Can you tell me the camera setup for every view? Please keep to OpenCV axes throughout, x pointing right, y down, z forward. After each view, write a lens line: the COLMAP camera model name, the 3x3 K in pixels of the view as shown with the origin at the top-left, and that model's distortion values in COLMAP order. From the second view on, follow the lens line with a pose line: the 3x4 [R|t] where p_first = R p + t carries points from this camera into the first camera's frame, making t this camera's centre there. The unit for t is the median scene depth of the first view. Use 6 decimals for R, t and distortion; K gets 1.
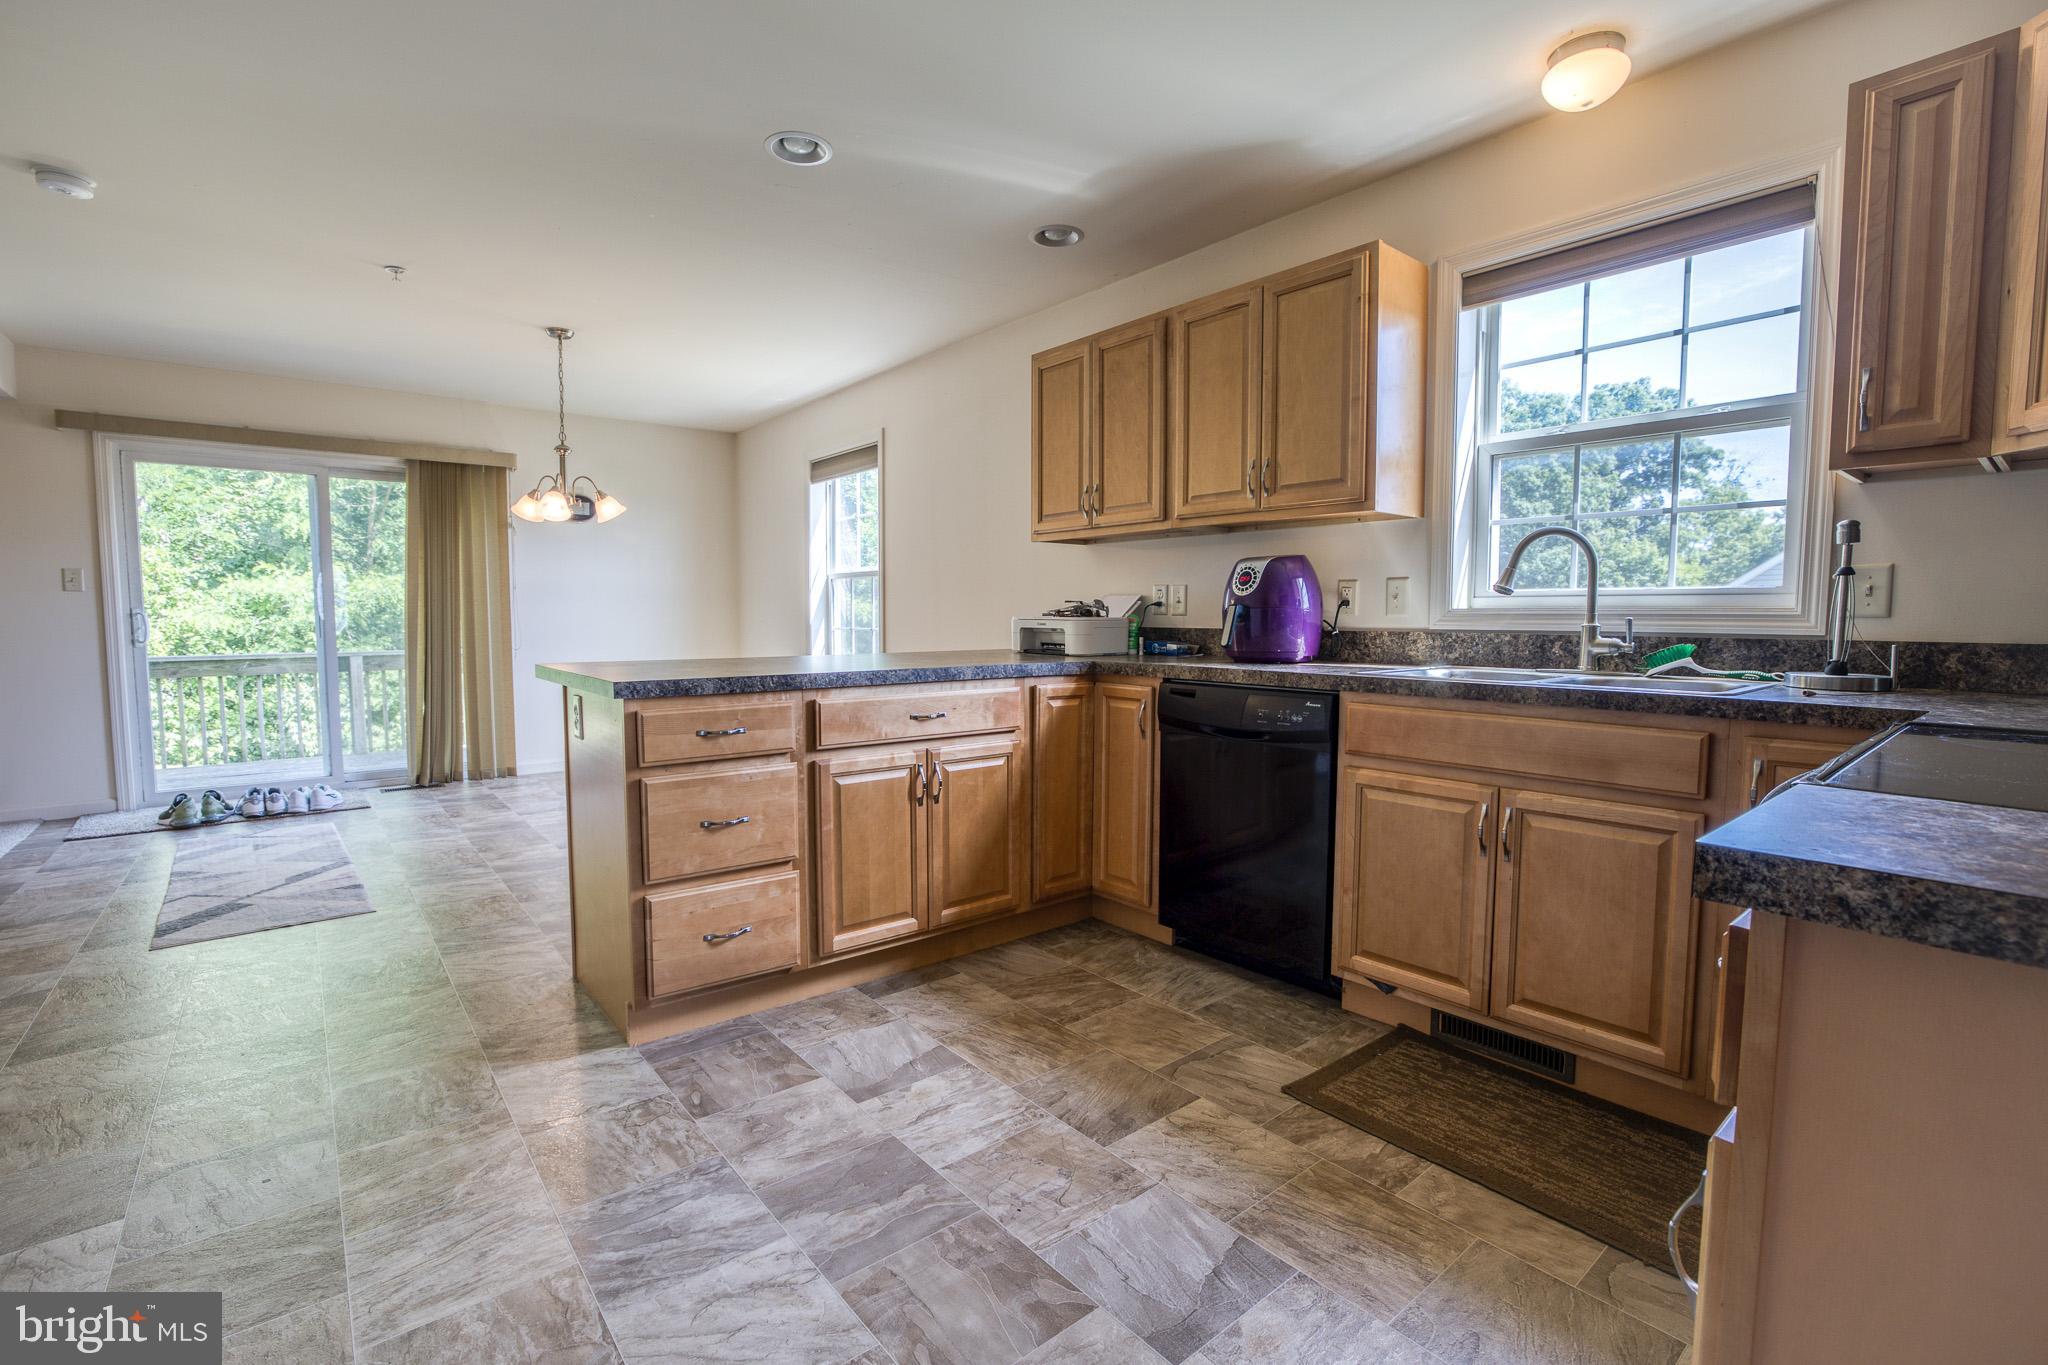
lens RADIAL K [[915.6, 0, 1019.8], [0, 915.6, 680.2], [0, 0, 1]] dist [-0.057484, 0.020494]
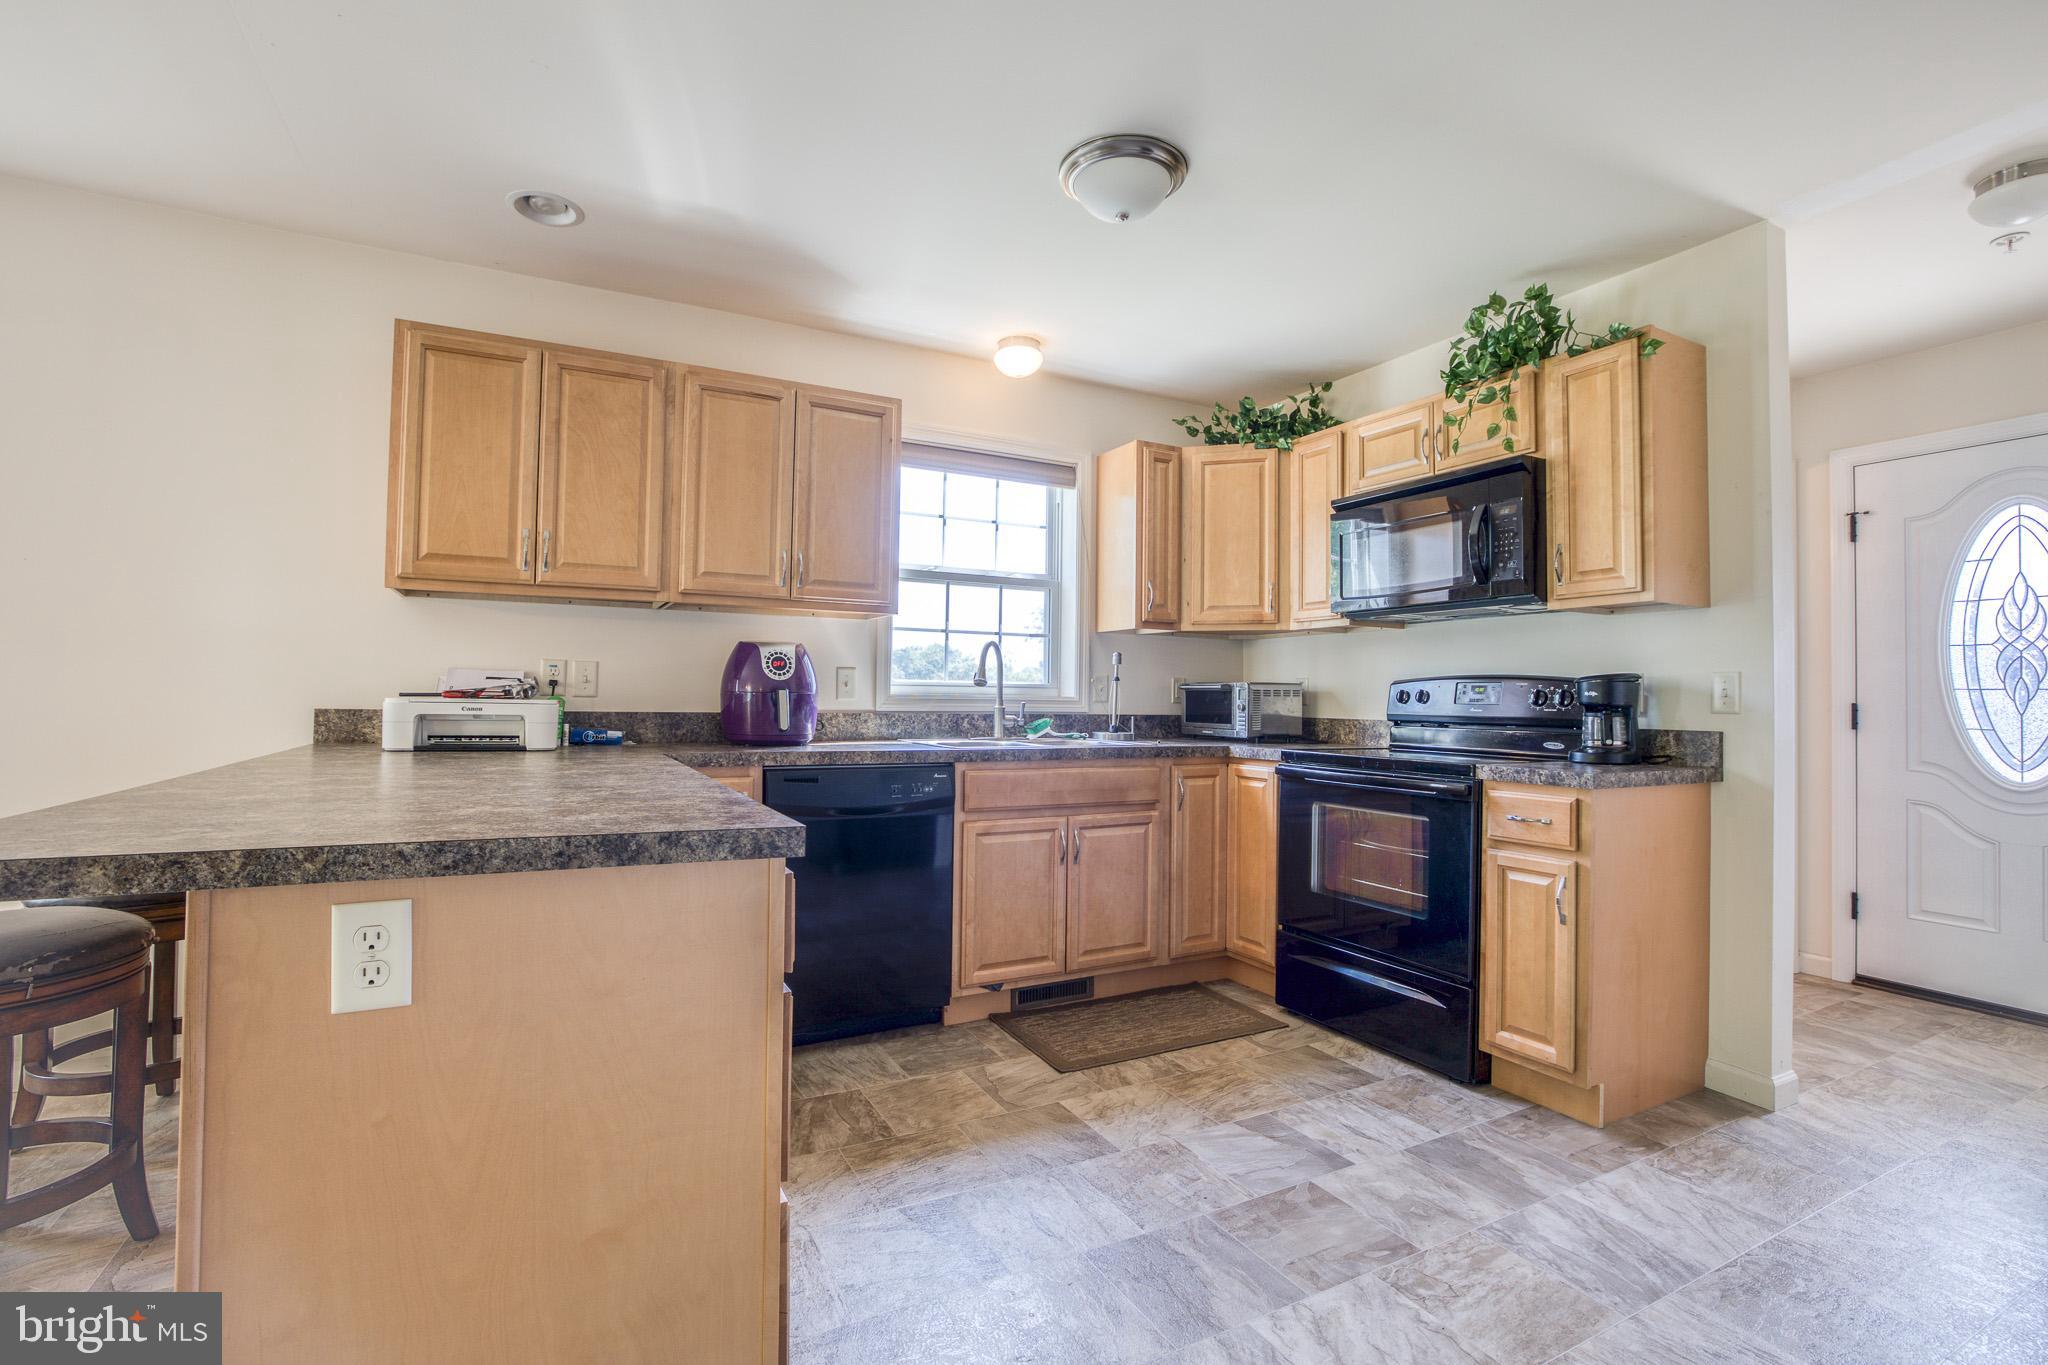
lens RADIAL K [[915.6, 0, 1019.8], [0, 915.6, 680.2], [0, 0, 1]] dist [-0.057484, 0.020494]
pose [[0.198843, 0.019143, 0.979844, -0.946300], [0.055858, 0.997963, -0.030832, -0.063154], [-0.978438, 0.060863, 0.197368, 0.729459]]
